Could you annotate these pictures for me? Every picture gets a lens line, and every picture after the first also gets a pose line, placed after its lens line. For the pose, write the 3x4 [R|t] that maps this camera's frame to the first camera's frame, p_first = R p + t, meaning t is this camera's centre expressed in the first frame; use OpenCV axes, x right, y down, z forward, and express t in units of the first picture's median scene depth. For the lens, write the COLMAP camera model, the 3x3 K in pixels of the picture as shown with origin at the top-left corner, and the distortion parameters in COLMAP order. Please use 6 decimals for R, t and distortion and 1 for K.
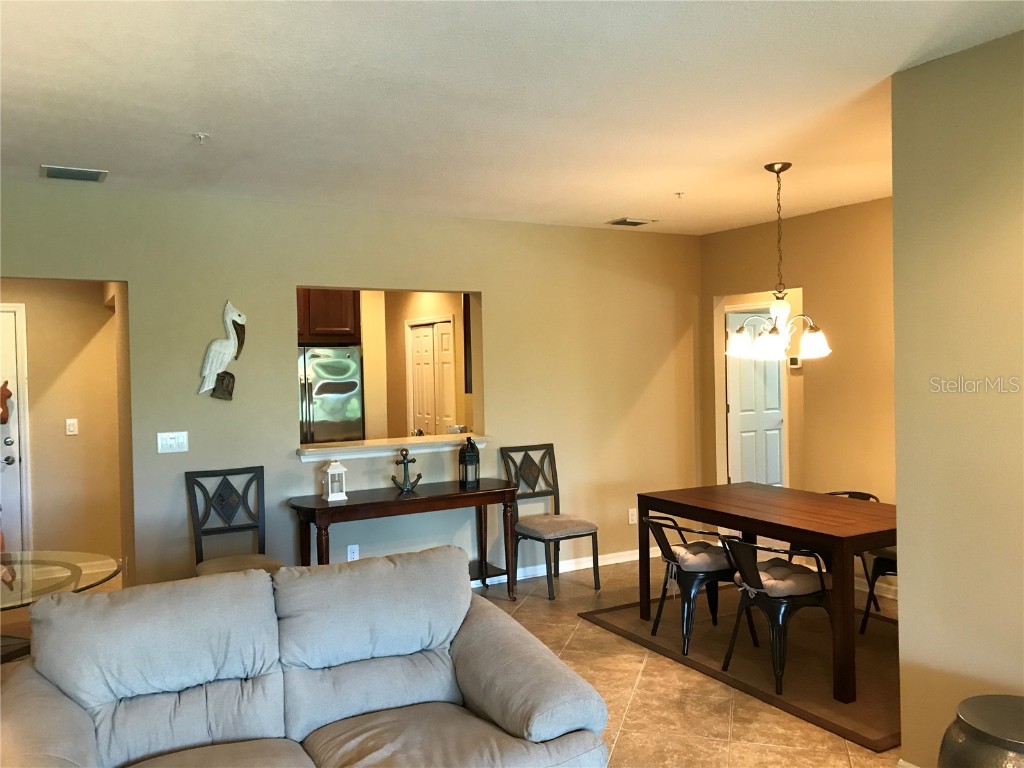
lens RADIAL K [[844.0, 0, 509.6], [0, 844.0, 385.6], [0, 0, 1]] dist [0.032682, -0.002572]
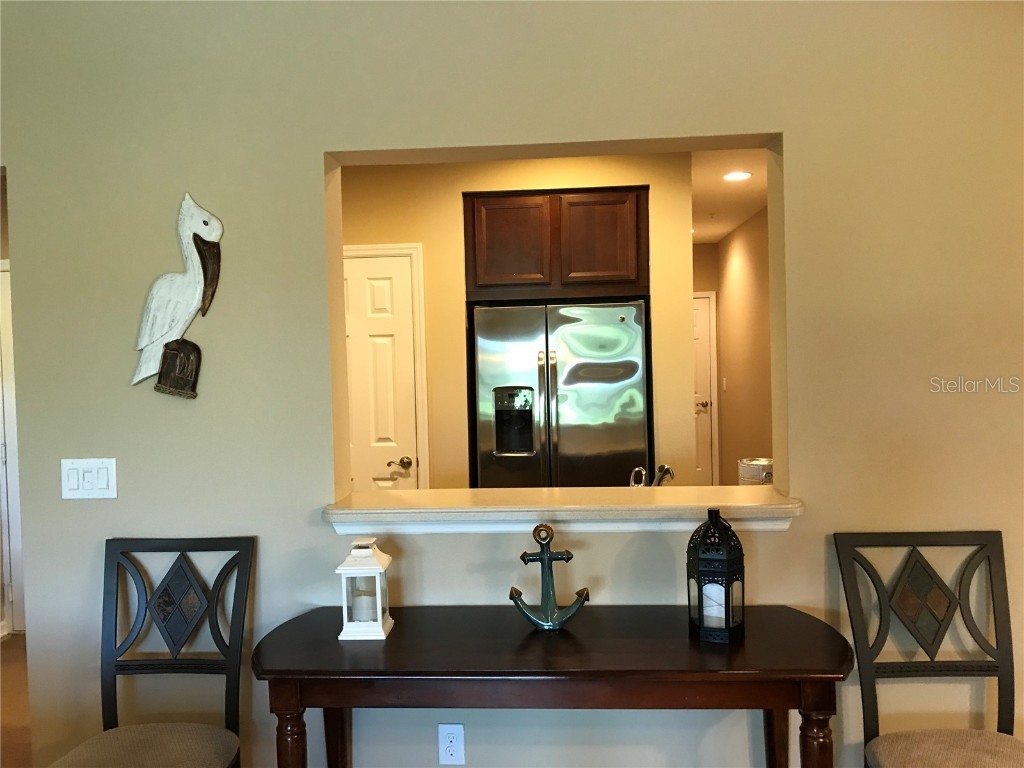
lens RADIAL K [[844.0, 0, 496.8], [0, 844.0, 383.3], [0, 0, 1]] dist [0.032682, -0.002572]
pose [[0.835339, 0.018637, -0.549419, 0.079572], [-0.007785, 0.999726, 0.022074, -0.003298], [0.549680, -0.014162, 0.835256, 0.635246]]
